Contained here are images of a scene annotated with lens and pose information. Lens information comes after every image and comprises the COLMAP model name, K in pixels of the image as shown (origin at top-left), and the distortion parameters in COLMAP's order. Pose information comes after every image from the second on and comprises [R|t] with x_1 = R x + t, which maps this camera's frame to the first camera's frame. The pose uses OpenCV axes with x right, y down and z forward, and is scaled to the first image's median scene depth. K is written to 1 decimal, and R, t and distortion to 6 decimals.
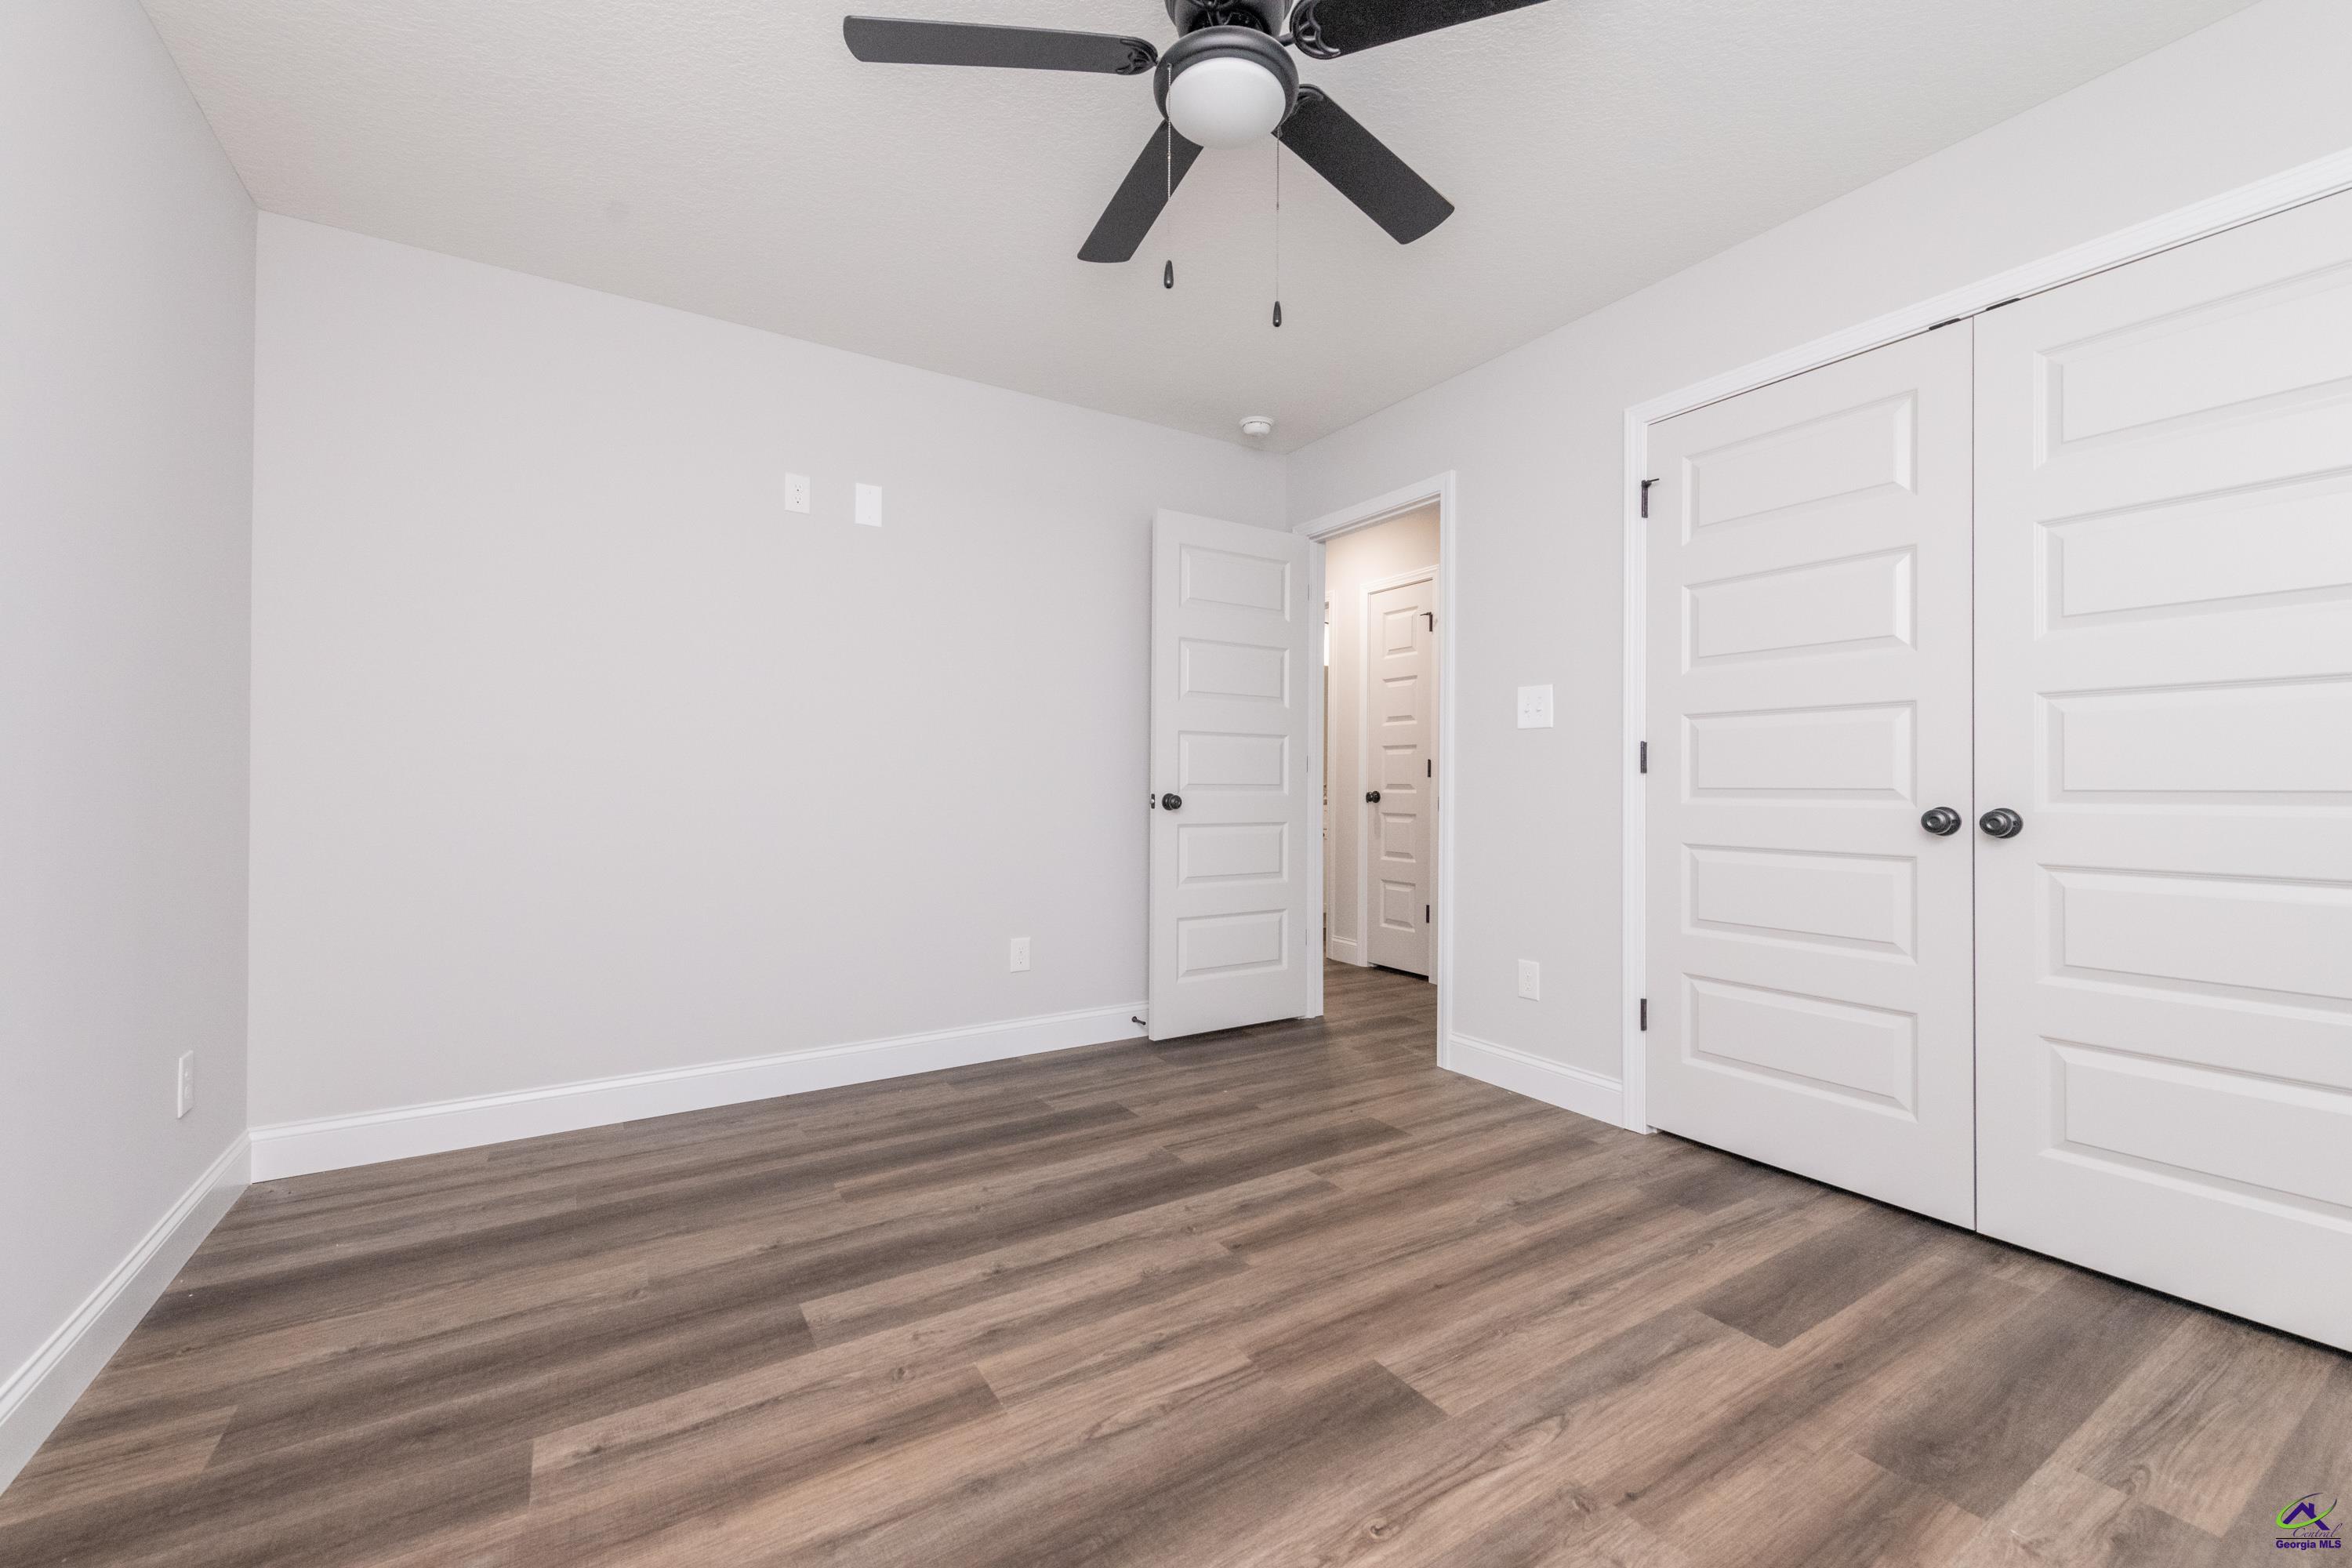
lens RADIAL K [[957.1, 0, 1181.4], [0, 957.1, 780.3], [0, 0, 1]] dist [0.016109, -0.008695]
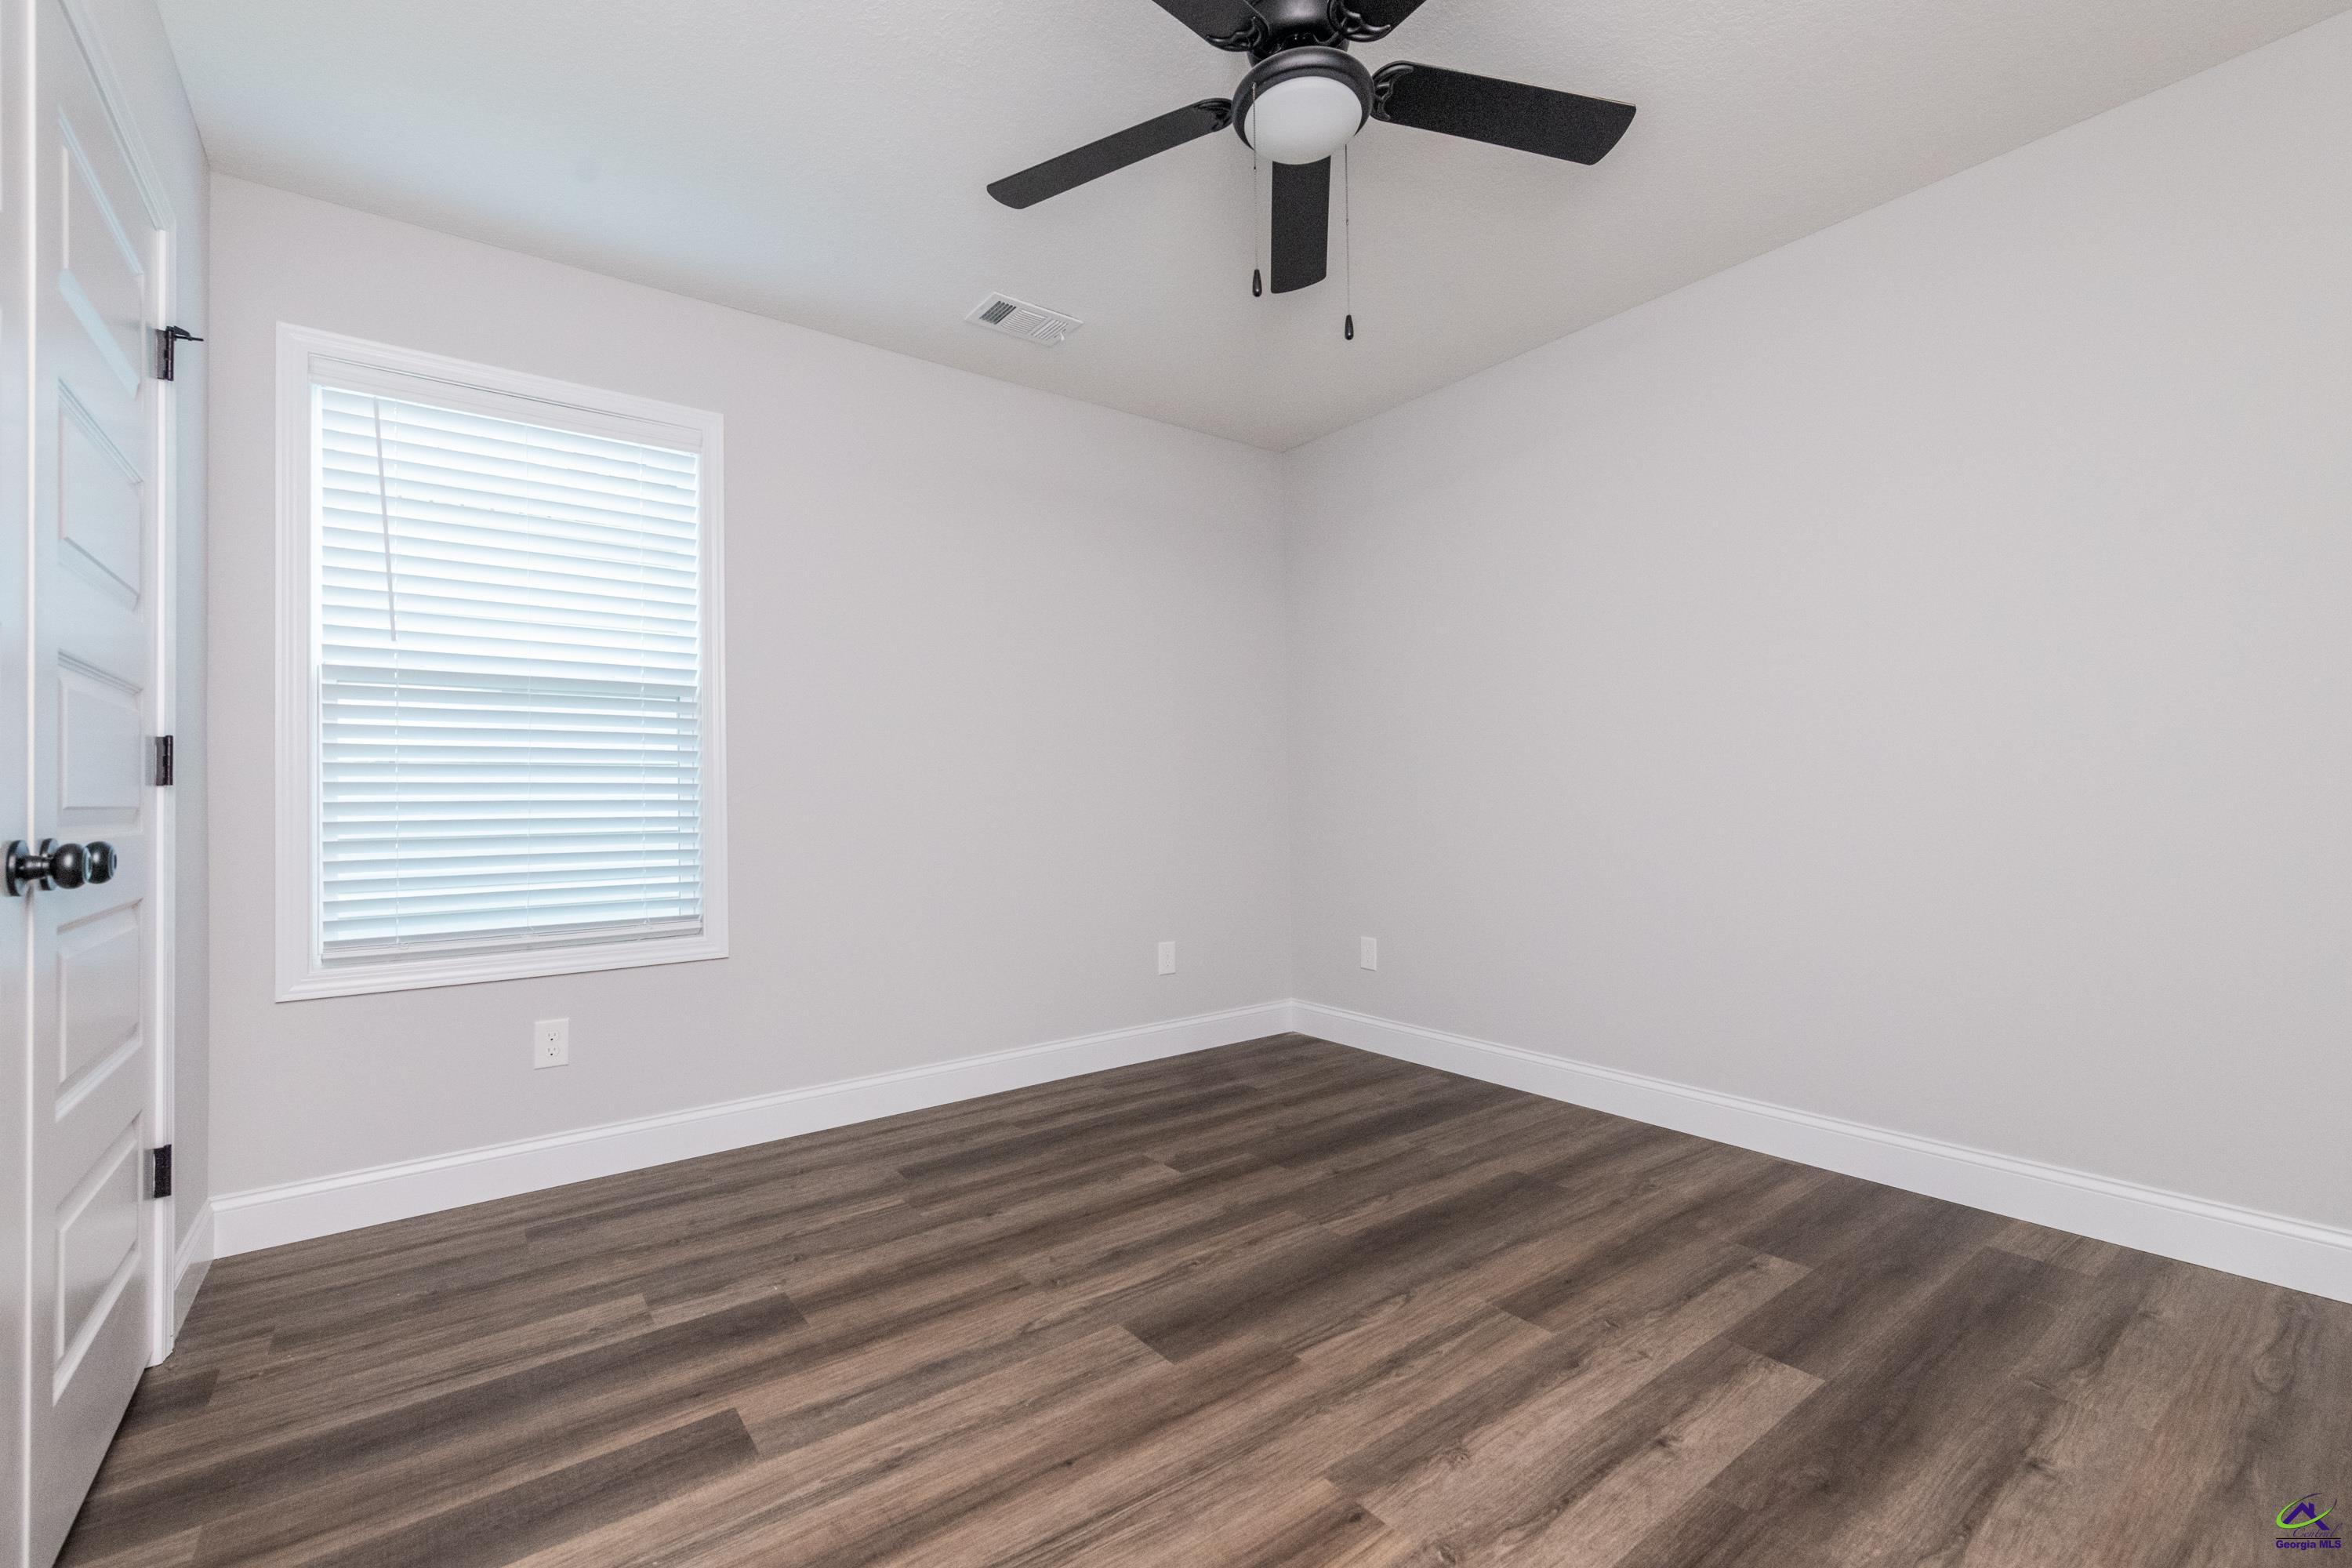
lens RADIAL K [[992.8, 0, 1177.0], [0, 992.8, 778.7], [0, 0, 1]] dist [0.007480, -0.000345]
pose [[-0.996965, 0.011745, -0.076964, 0.234783], [0.013497, 0.999661, -0.022279, 0.015281], [0.076677, -0.023250, -0.996785, 1.774048]]
